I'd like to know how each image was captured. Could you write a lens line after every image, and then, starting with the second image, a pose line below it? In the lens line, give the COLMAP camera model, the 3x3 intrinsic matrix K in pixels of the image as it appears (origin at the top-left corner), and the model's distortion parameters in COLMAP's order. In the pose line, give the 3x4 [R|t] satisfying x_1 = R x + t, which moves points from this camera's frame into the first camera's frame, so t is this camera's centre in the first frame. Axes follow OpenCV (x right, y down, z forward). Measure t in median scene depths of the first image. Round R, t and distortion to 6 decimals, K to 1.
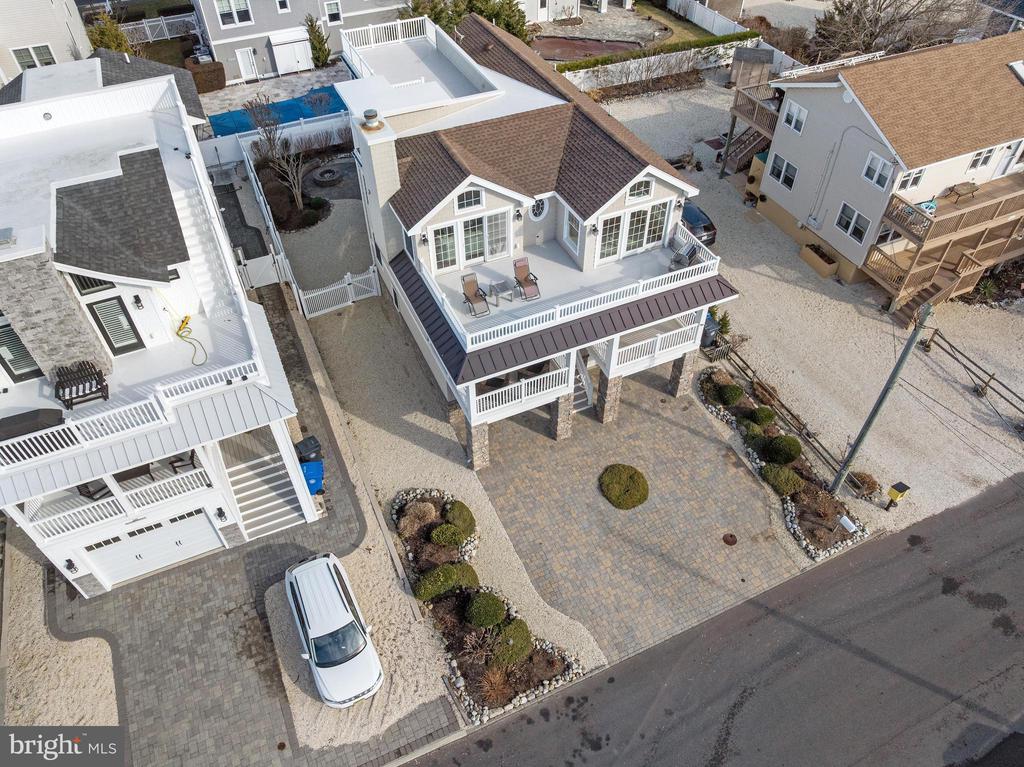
lens RADIAL K [[727.9, 0, 515.3], [0, 727.9, 377.4], [0, 0, 1]] dist [-0.029694, -0.000609]
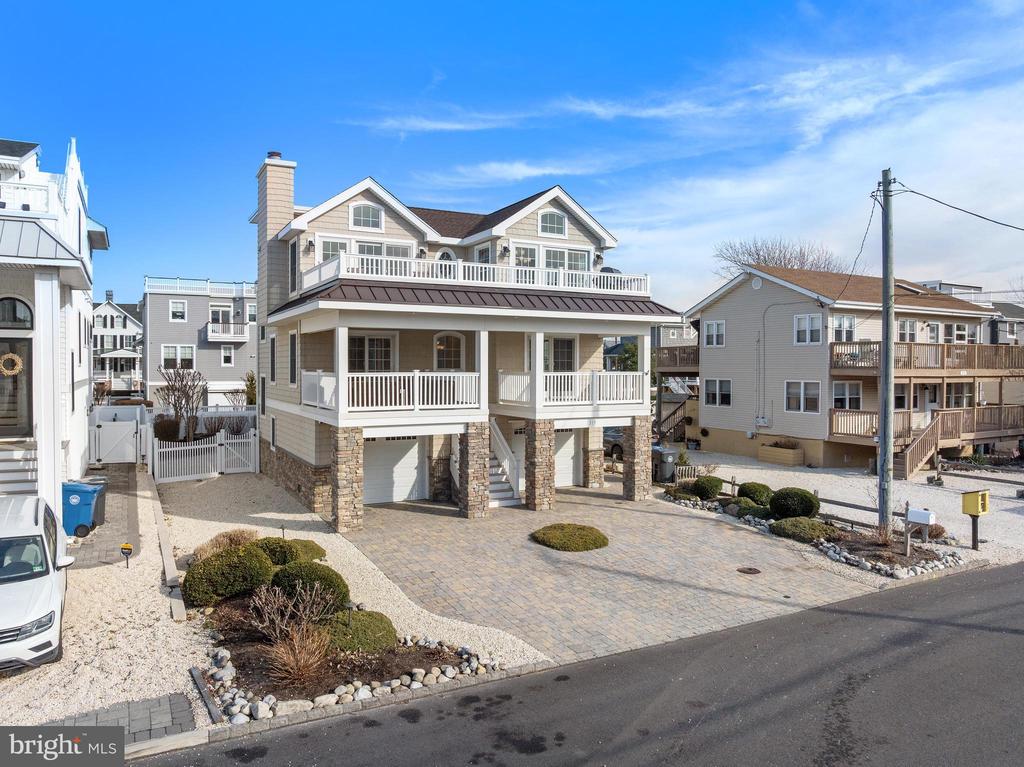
lens RADIAL K [[727.9, 0, 513.8], [0, 727.9, 379.9], [0, 0, 1]] dist [-0.029694, -0.000609]
pose [[0.998050, 0.004217, 0.062277, 0.064797], [0.041034, 0.707493, -0.705528, 0.546227], [-0.047036, 0.706708, 0.705941, 0.487474]]
